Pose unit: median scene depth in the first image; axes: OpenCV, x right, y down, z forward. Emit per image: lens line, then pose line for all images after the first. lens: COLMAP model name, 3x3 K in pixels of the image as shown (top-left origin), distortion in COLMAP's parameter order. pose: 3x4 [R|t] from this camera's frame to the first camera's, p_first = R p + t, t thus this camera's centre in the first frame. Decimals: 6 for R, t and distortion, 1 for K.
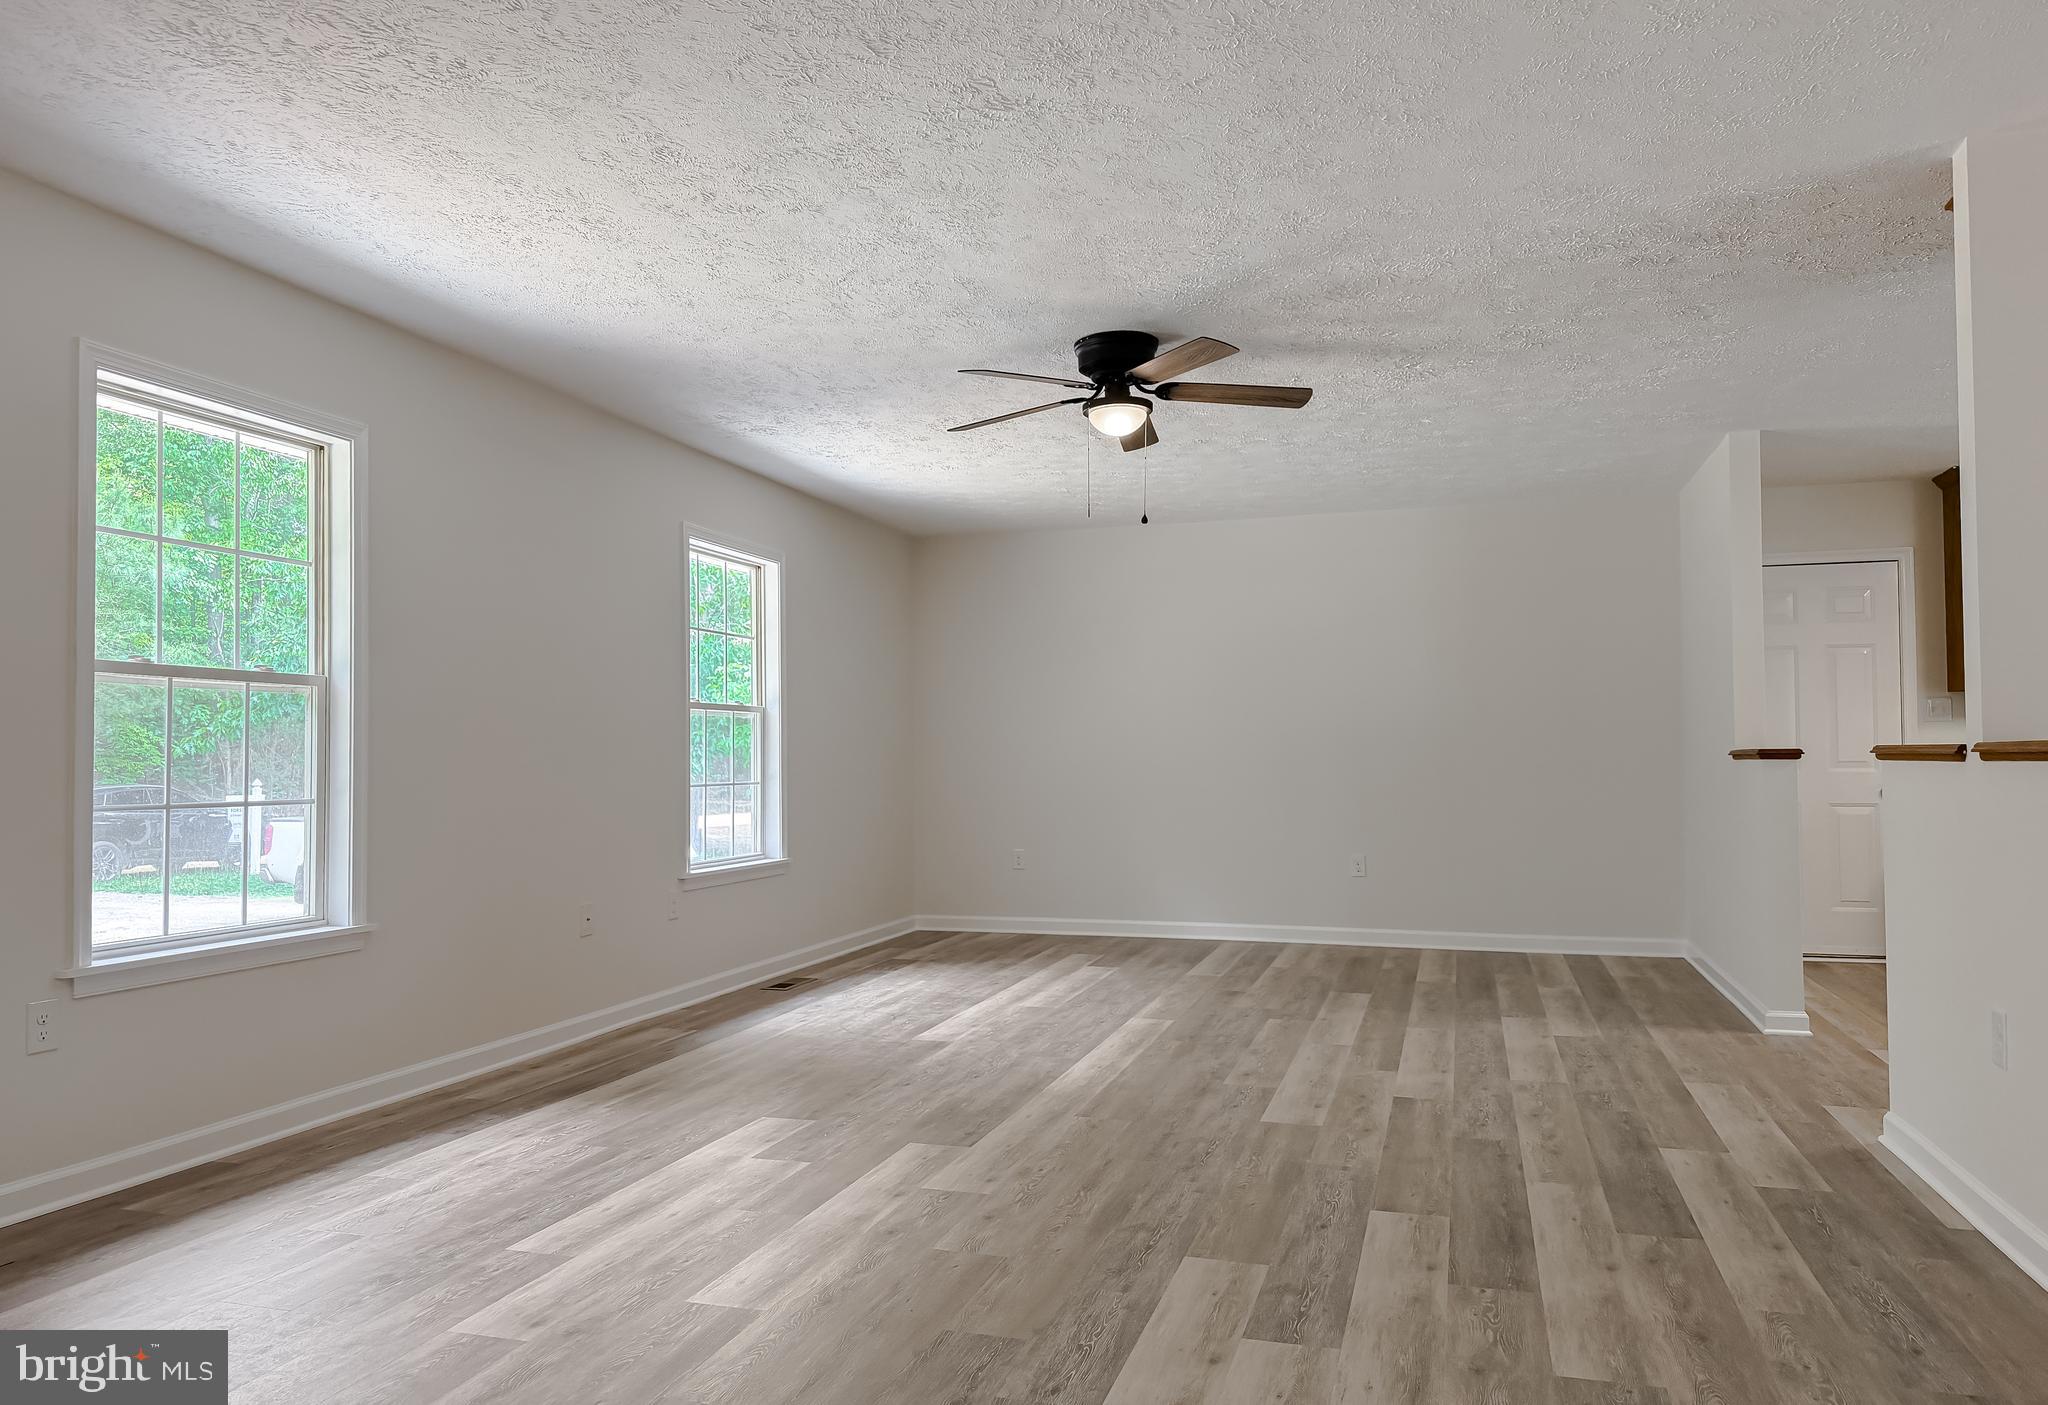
lens RADIAL K [[1439.6, 0, 997.7], [0, 1439.6, 719.7], [0, 0, 1]] dist [0.032029, -0.047761]
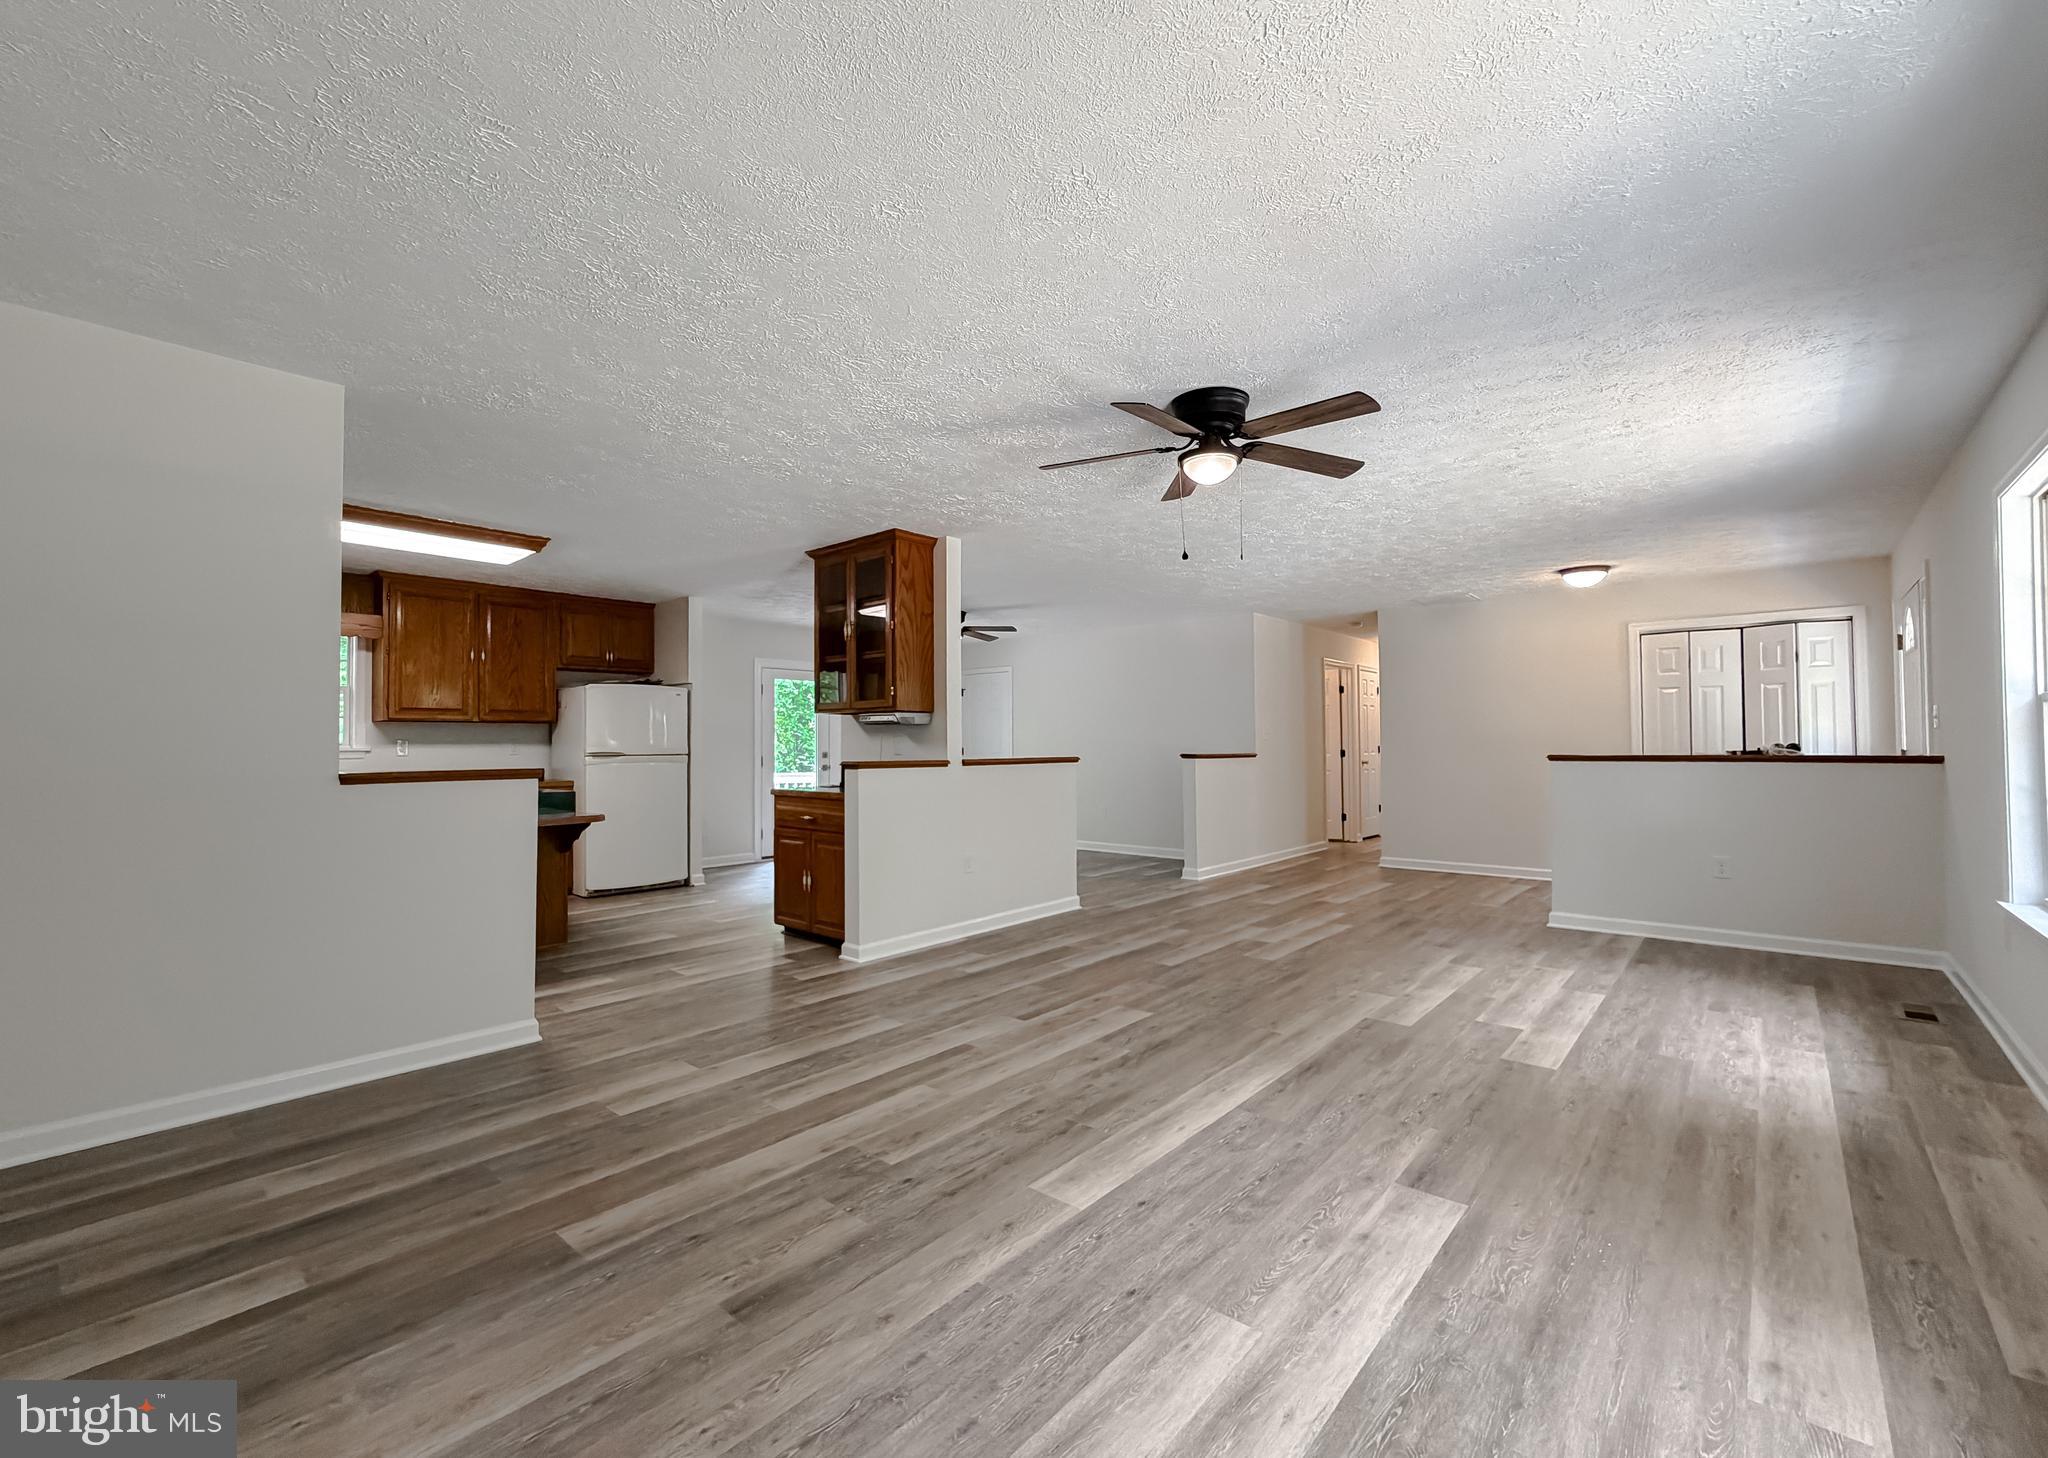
lens RADIAL K [[868.4, 0, 993.5], [0, 868.4, 743.5], [0, 0, 1]] dist [-0.002089, -0.000198]
pose [[-0.913314, 0.014322, 0.407004, -0.037680], [0.001109, 0.999465, -0.032683, 0.033187], [-0.407254, -0.029398, -0.912842, 2.052694]]
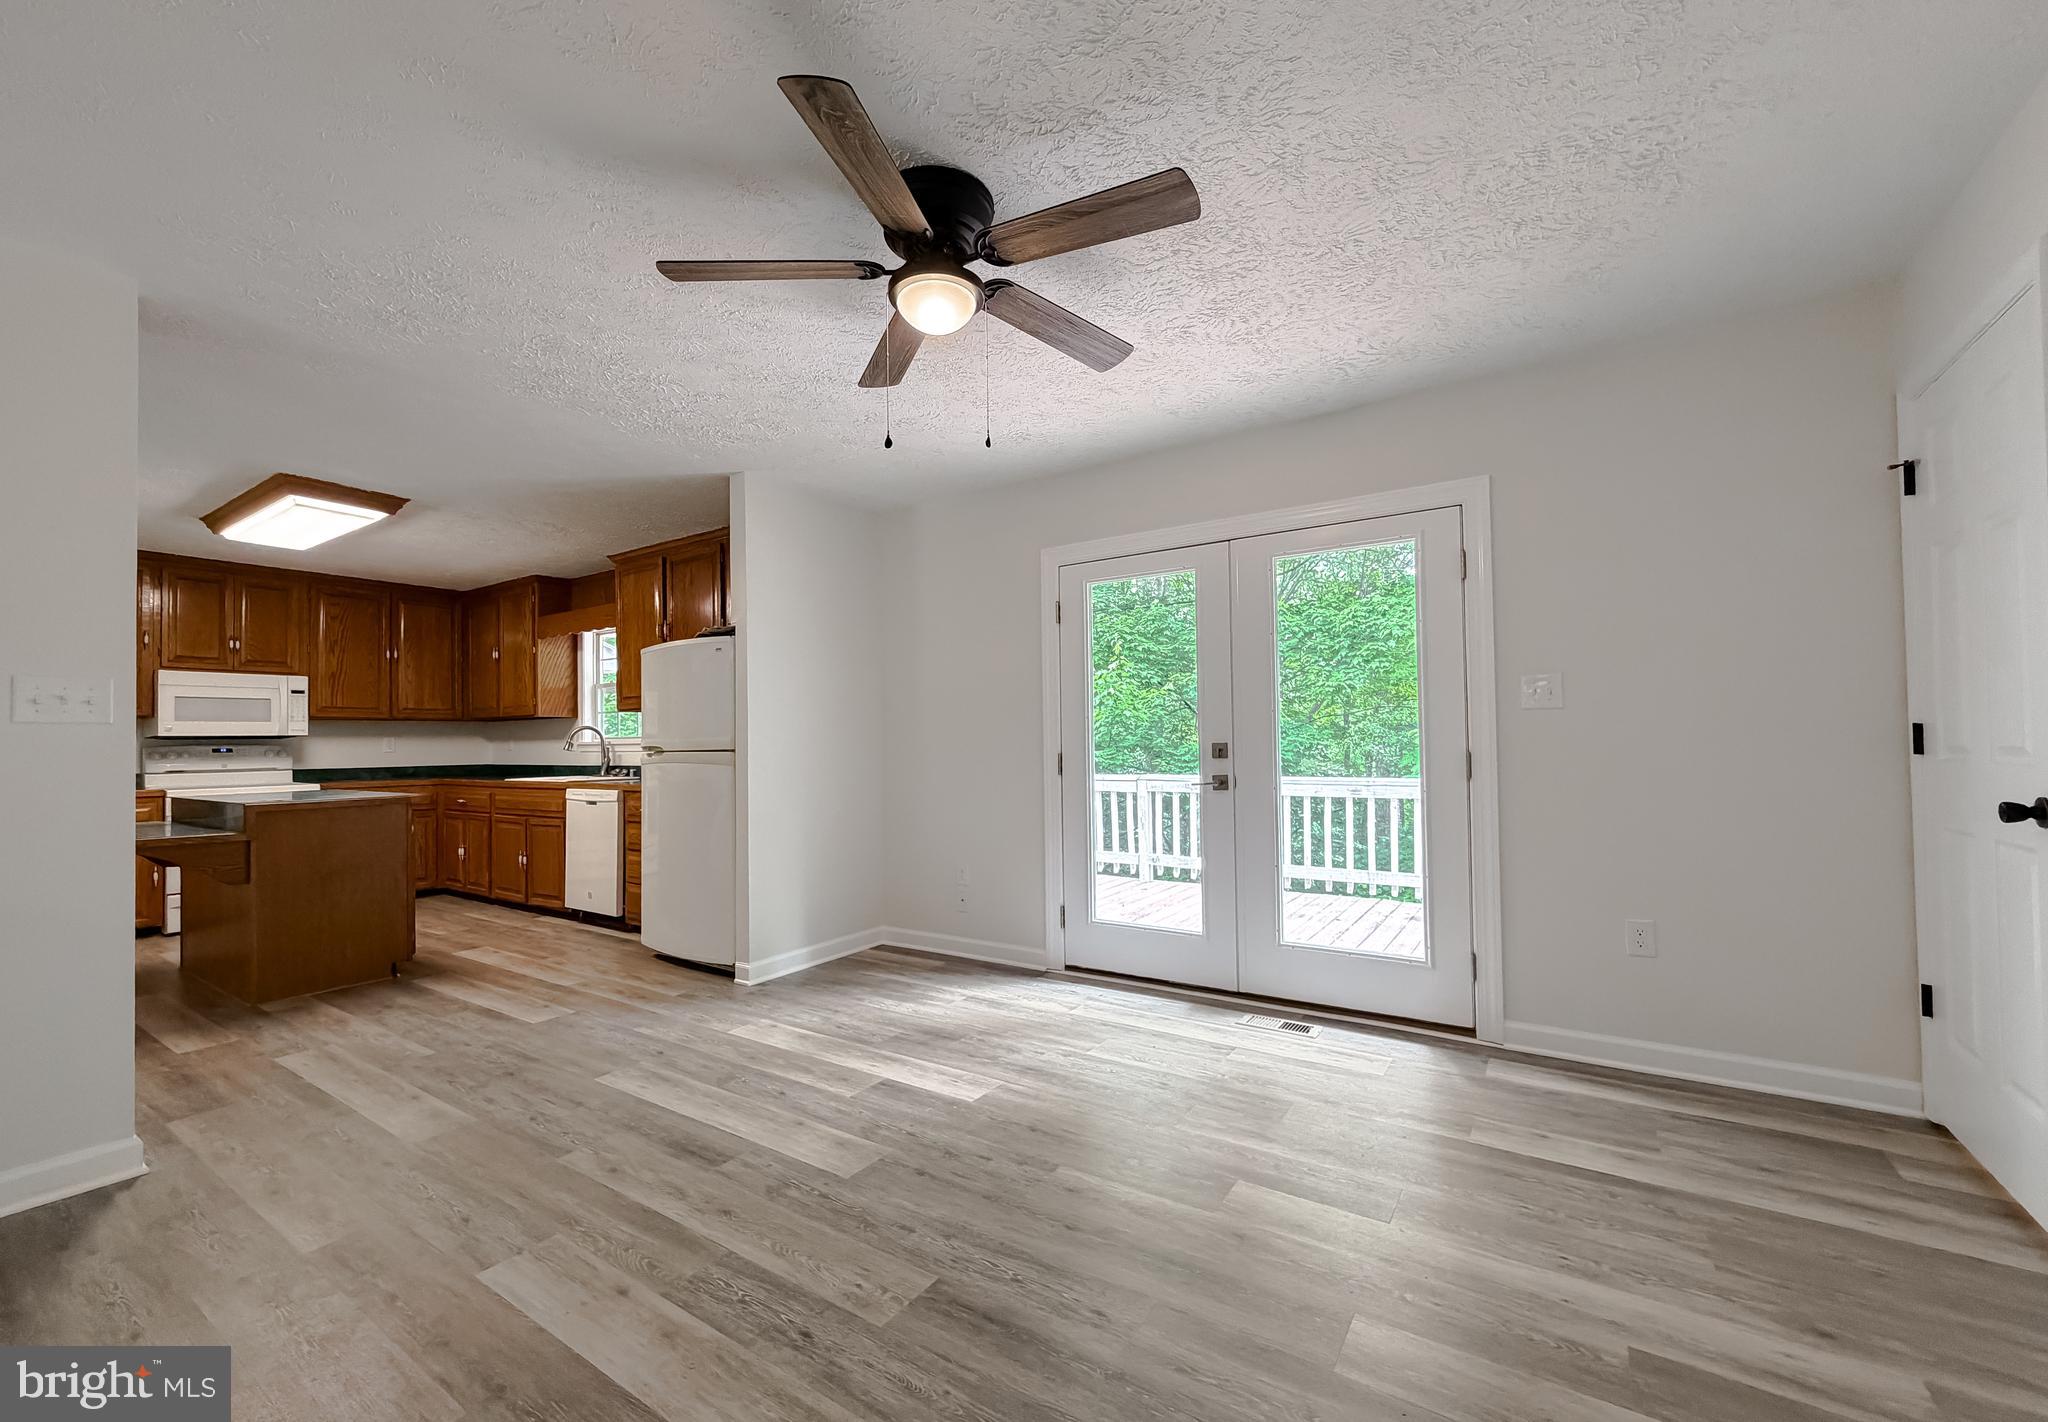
lens RADIAL K [[829.3, 0, 1018.8], [0, 829.3, 715.2], [0, 0, 1]] dist [0.001054, 0.000296]
pose [[0.284549, 0.031848, 0.958132, 0.435833], [-0.014310, 0.999478, -0.028973, -0.024186], [-0.958555, -0.005466, 0.284856, -0.017308]]
